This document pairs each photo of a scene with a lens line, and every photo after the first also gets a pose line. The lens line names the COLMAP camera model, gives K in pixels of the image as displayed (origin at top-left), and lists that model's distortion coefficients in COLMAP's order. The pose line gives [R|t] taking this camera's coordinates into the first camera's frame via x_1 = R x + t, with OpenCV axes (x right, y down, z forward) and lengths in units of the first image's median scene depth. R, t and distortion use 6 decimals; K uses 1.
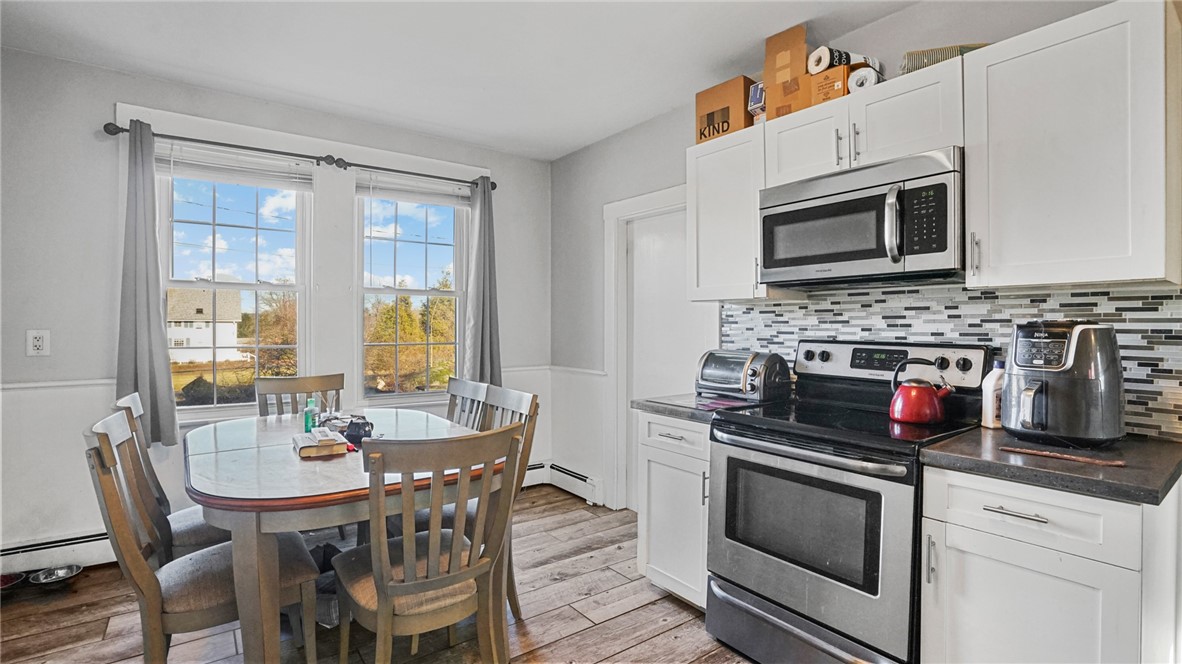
lens RADIAL K [[539.1, 0, 591.0], [0, 539.1, 332.0], [0, 0, 1]] dist [-0.038875, 0.000276]
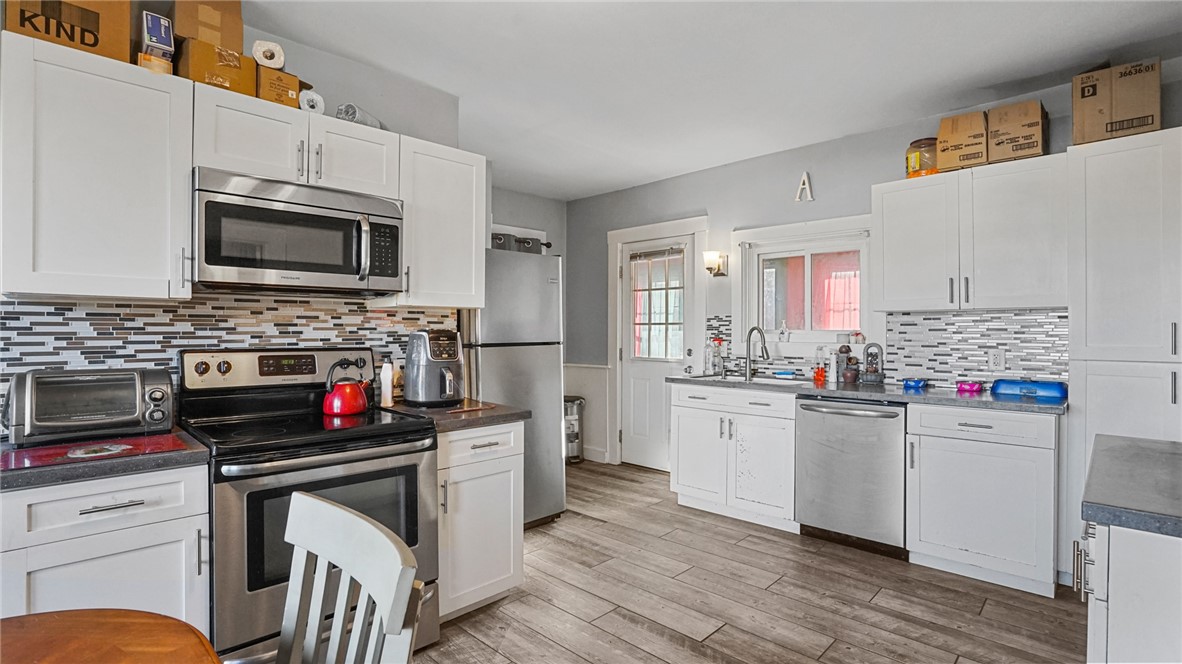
lens RADIAL K [[556.7, 0, 597.6], [0, 556.7, 332.0], [0, 0, 1]] dist [-0.034387, 0.000479]
pose [[-0.151112, -0.003785, 0.988509, -0.624205], [0.010547, 0.999930, 0.005441, -0.013056], [-0.988460, 0.011248, -0.151062, 0.562943]]
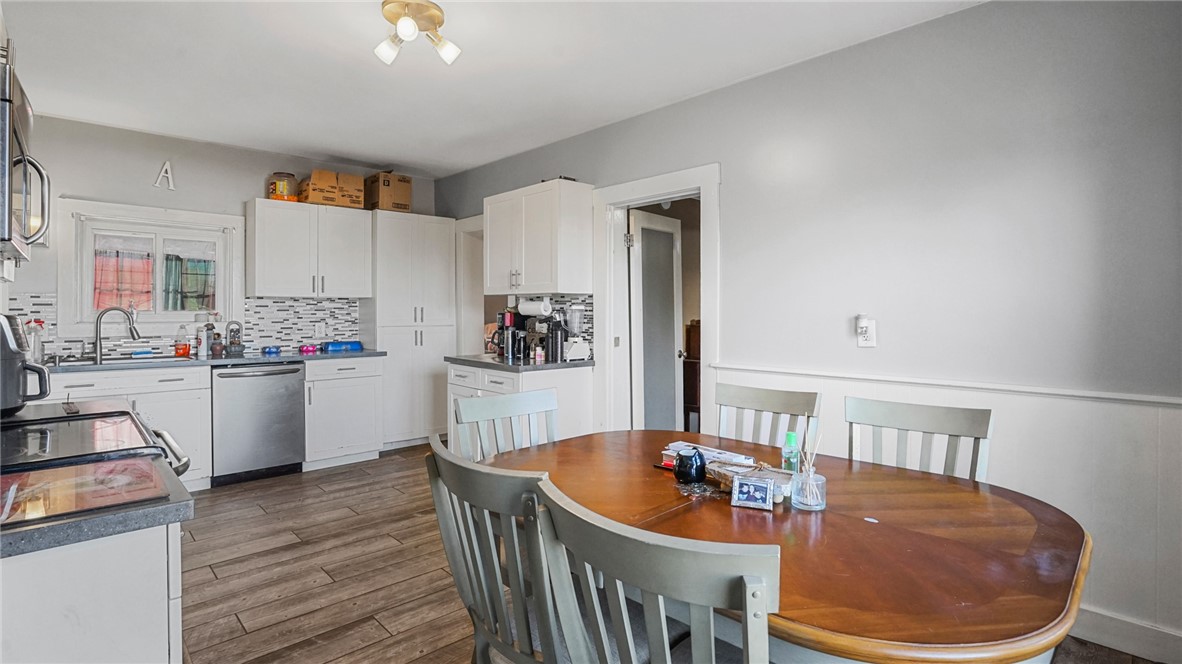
lens RADIAL K [[575.4, 0, 578.7], [0, 575.4, 330.5], [0, 0, 1]] dist [-0.000356, 0.000196]
pose [[-0.996546, -0.002000, -0.083018, -0.216751], [-0.005700, 0.998999, 0.044362, -0.028388], [0.082846, 0.044682, -0.995560, 1.705295]]
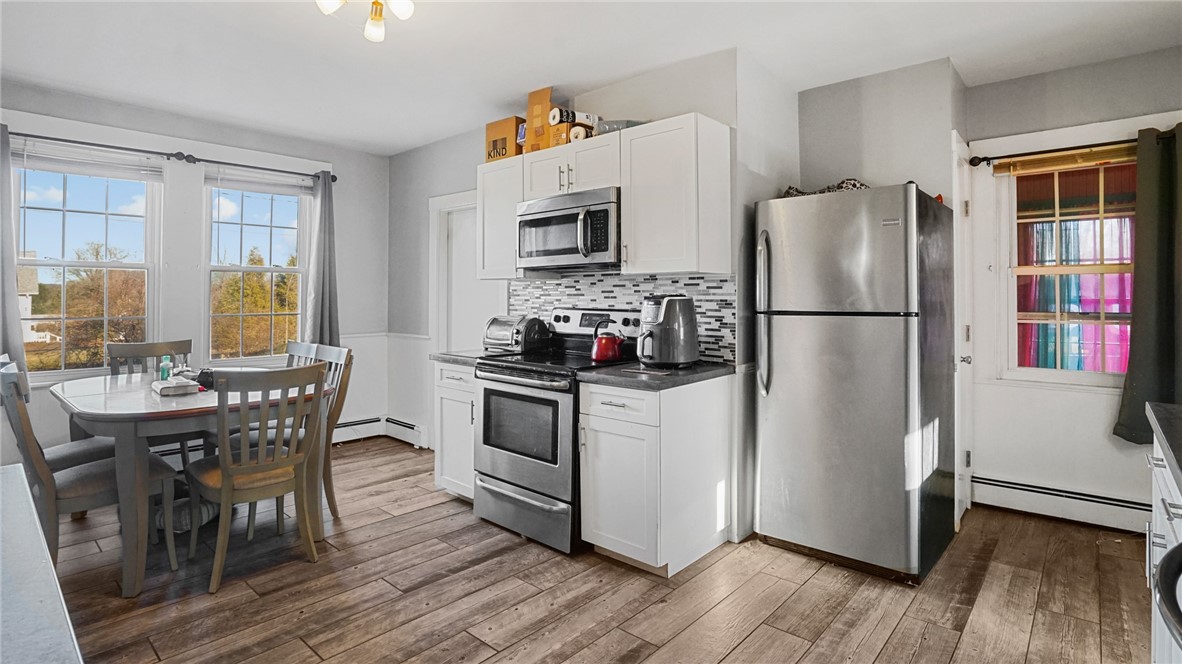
lens RADIAL K [[582.1, 0, 593.2], [0, 582.1, 286.8], [0, 0, 1]] dist [-0.024879, 0.000909]
pose [[0.981639, 0.000230, 0.190746, 0.228854], [0.005518, 0.999546, -0.029607, 0.005908], [-0.190666, 0.030116, 0.981193, -0.580534]]
